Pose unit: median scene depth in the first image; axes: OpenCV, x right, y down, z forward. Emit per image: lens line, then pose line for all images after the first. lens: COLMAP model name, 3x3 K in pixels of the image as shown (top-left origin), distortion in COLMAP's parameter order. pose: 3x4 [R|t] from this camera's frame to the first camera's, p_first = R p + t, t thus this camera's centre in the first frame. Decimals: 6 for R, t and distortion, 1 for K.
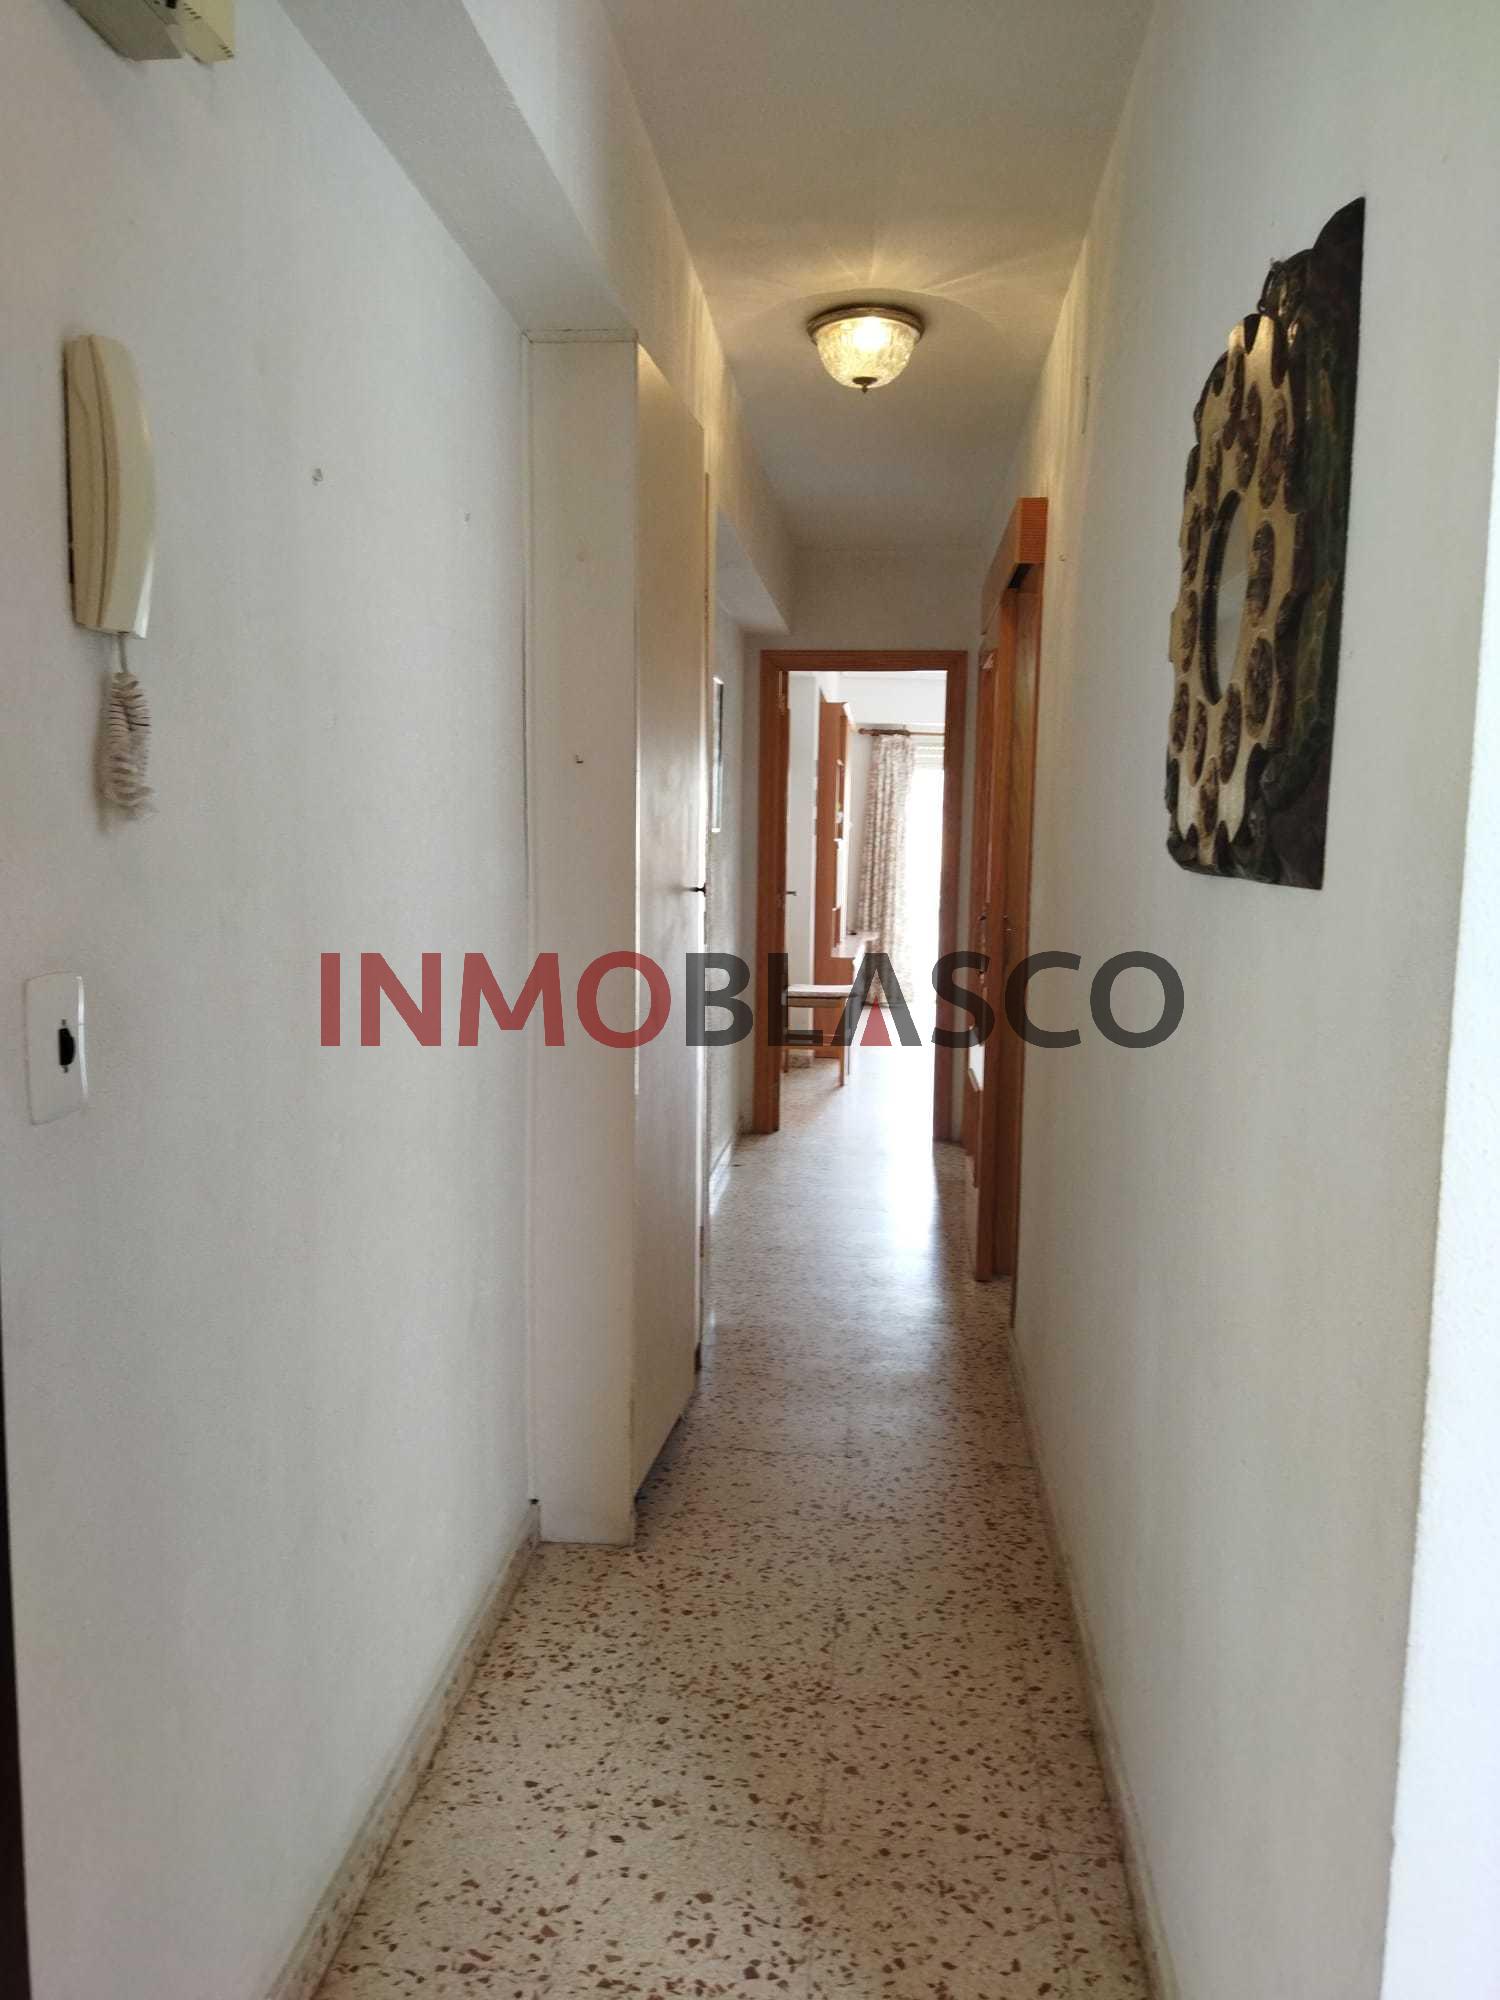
lens RADIAL K [[1475.5, 0, 748.1], [0, 1475.5, 1000.4], [0, 0, 1]] dist [0.072897, -0.107477]
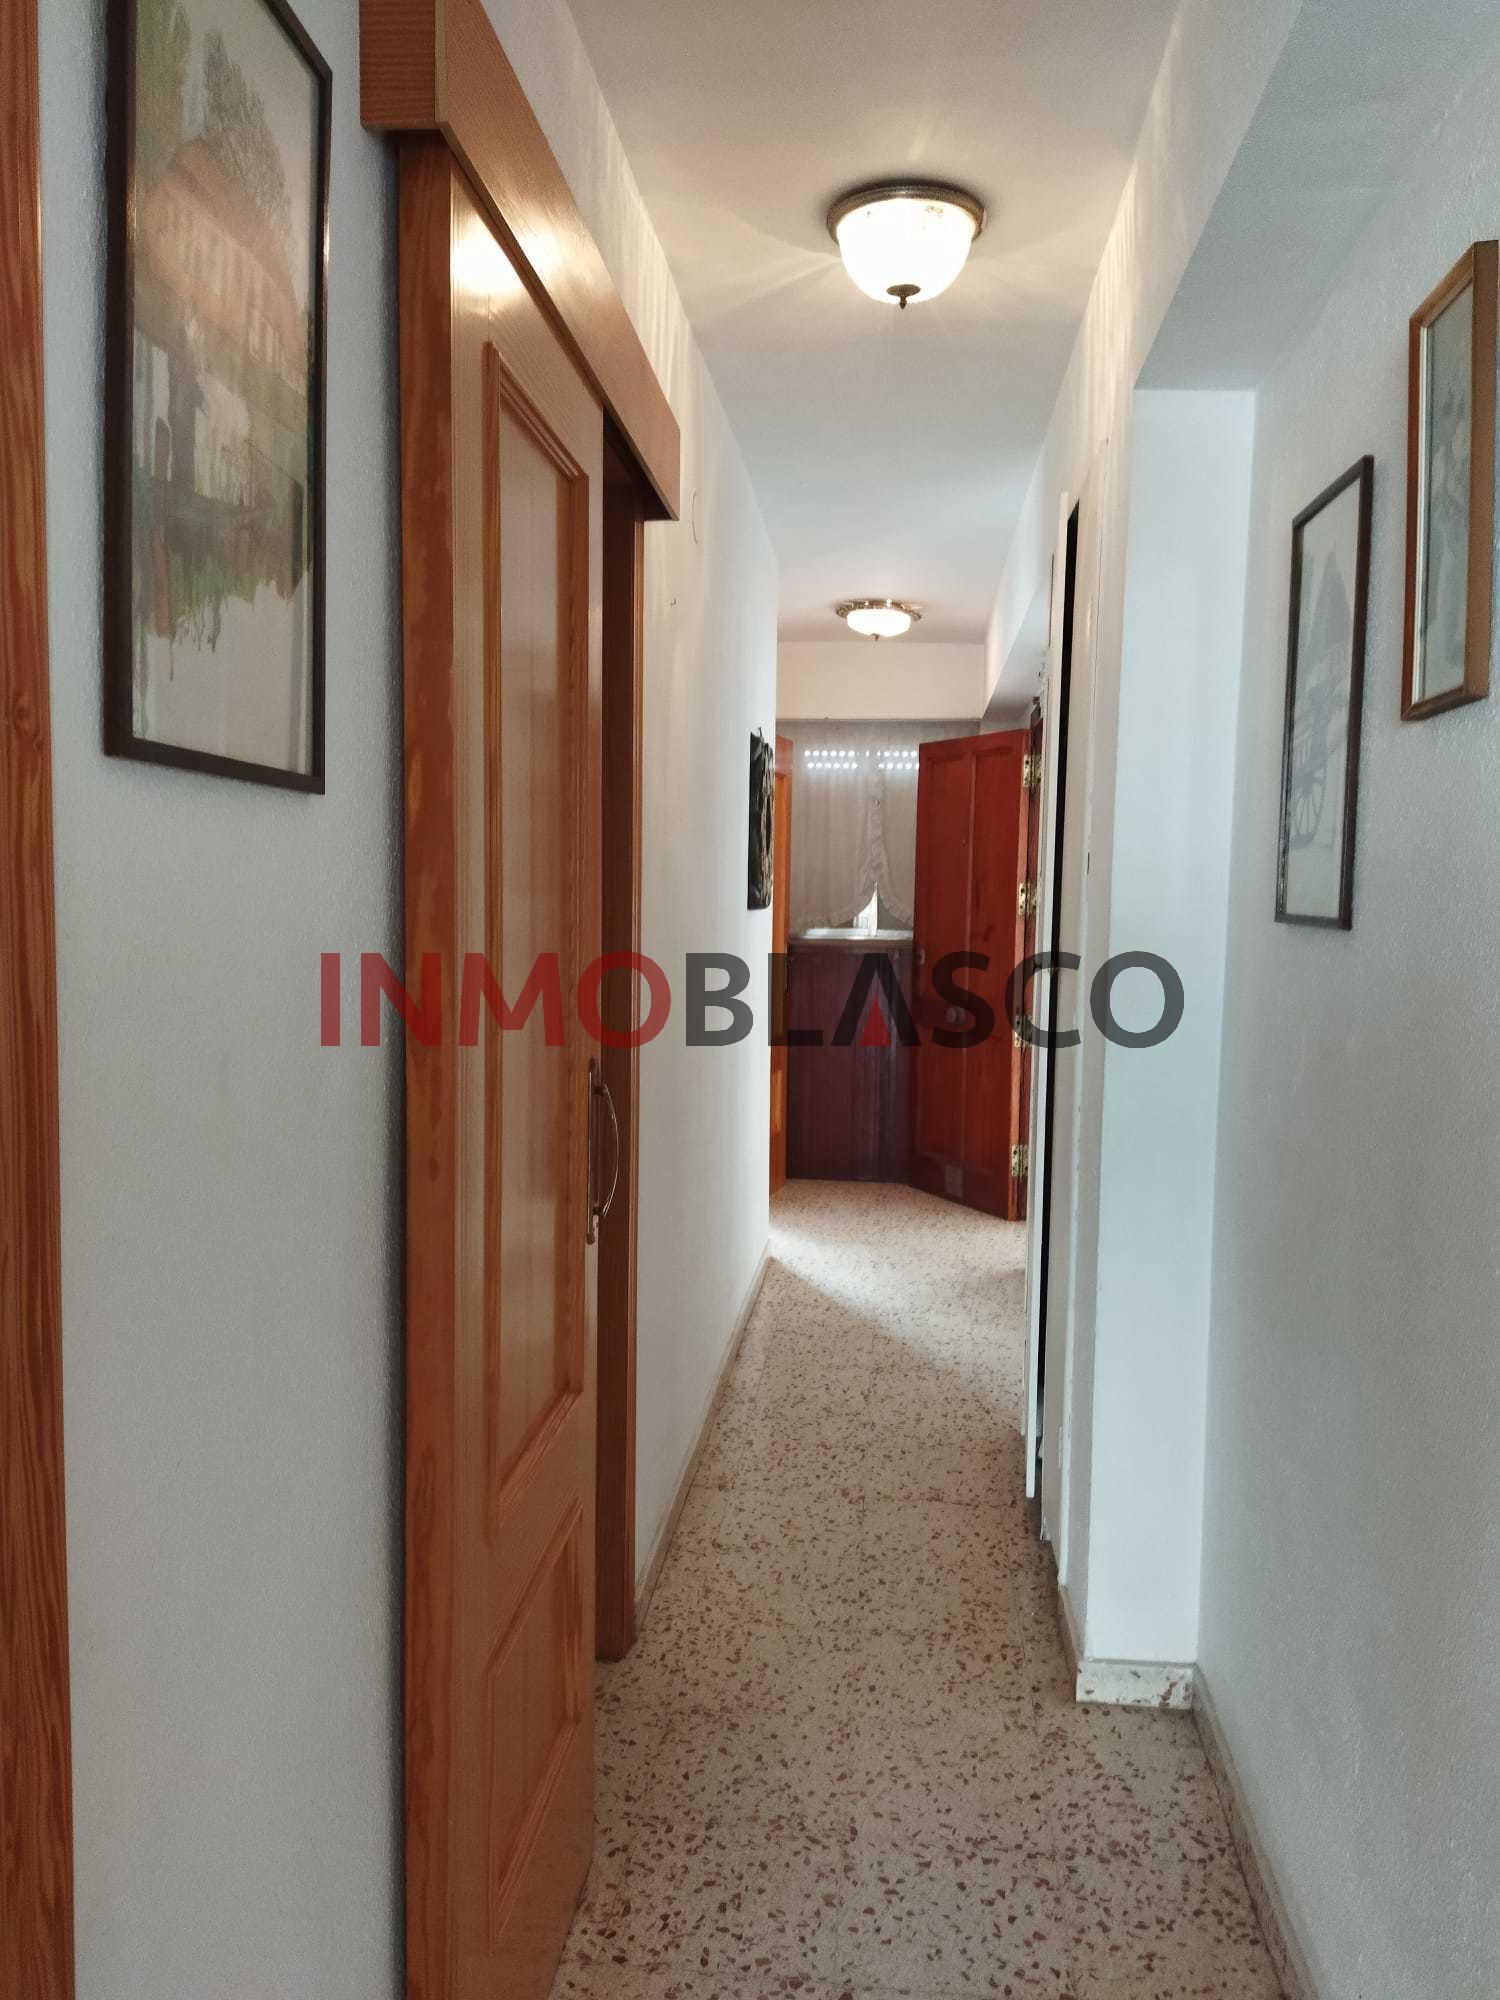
lens RADIAL K [[1475.5, 0, 750.2], [0, 1475.5, 997.8], [0, 0, 1]] dist [0.072897, -0.107477]
pose [[-0.999508, -0.031217, 0.002930, 0.180069], [-0.030109, 0.981675, 0.188170, -0.274578], [-0.008751, 0.187989, -0.982132, 2.292646]]
